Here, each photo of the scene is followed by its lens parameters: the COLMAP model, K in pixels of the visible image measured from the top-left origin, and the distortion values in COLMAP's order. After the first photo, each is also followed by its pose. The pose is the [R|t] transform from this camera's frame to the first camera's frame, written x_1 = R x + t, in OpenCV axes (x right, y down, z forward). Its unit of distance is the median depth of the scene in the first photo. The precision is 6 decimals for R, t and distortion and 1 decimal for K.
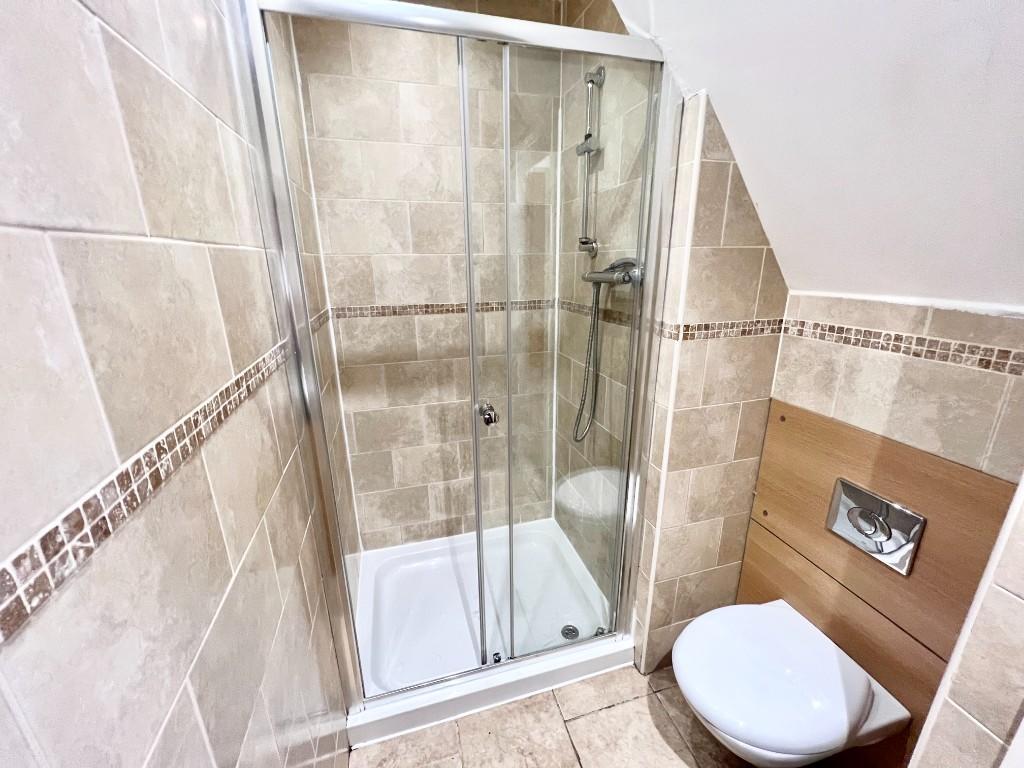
lens RADIAL K [[410.8, 0, 512.8], [0, 410.8, 382.7], [0, 0, 1]] dist [-0.002822, 0.001263]
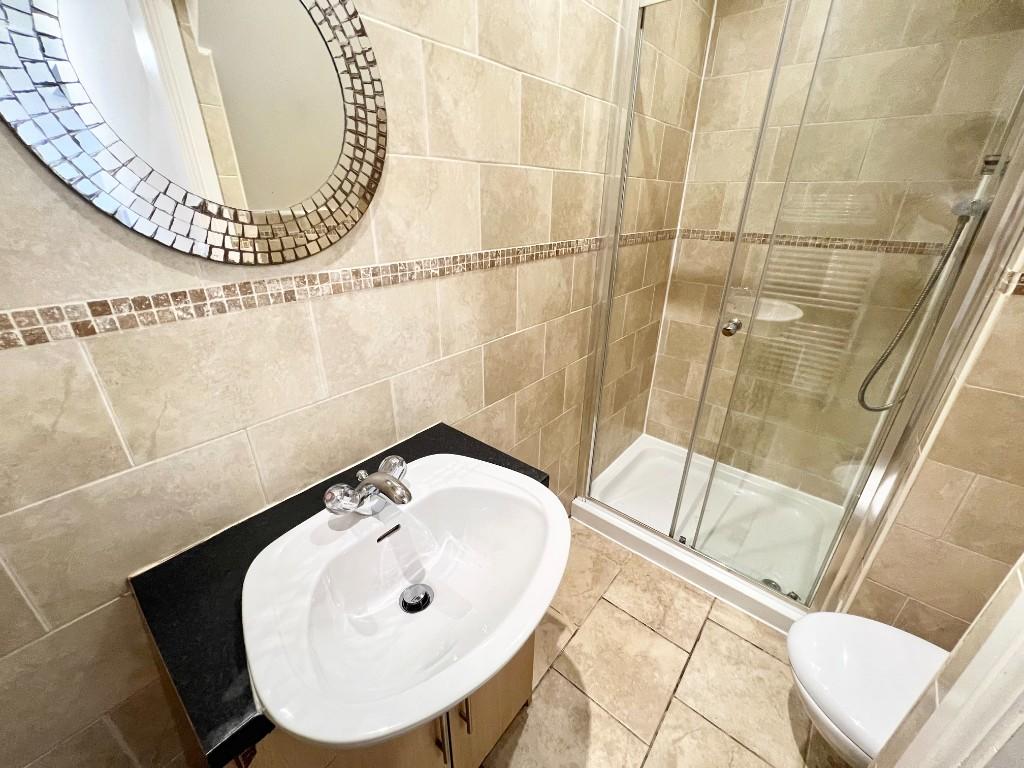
lens RADIAL K [[410.8, 0, 512.7], [0, 410.8, 382.5], [0, 0, 1]] dist [-0.002822, 0.001263]
pose [[0.555409, 0.355814, -0.751609, 0.384941], [-0.255654, 0.933124, 0.252826, 0.066243], [0.791304, 0.051730, 0.609231, -0.120490]]
